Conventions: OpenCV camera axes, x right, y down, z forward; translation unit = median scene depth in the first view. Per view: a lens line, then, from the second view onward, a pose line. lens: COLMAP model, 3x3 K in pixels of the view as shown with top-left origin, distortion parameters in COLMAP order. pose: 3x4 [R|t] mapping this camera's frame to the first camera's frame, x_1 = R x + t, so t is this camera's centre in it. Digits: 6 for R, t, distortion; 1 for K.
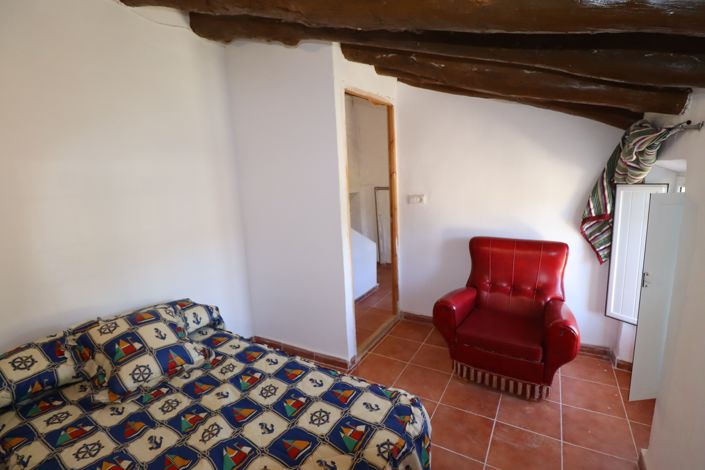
lens RADIAL K [[327.8, 0, 355.9], [0, 327.8, 231.7], [0, 0, 1]] dist [0.001648, -0.013051]
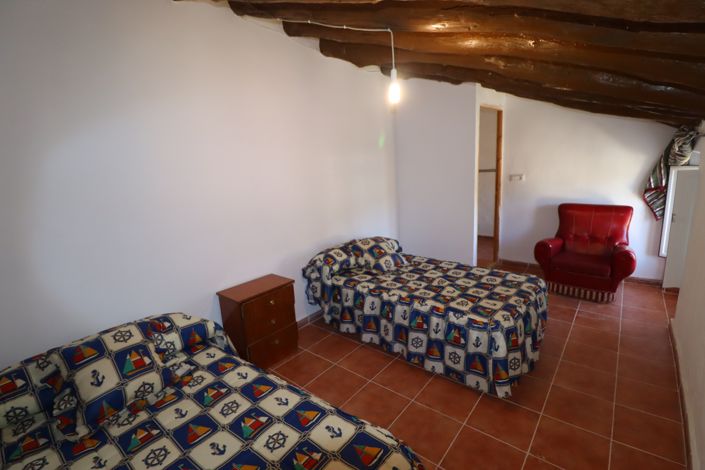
lens RADIAL K [[327.8, 0, 355.9], [0, 327.8, 231.7], [0, 0, 1]] dist [0.001648, -0.013051]
pose [[0.987930, 0.019215, -0.153702, -0.373148], [-0.012158, 0.998834, 0.046722, 0.101046], [0.154421, -0.044290, 0.987012, -0.677099]]
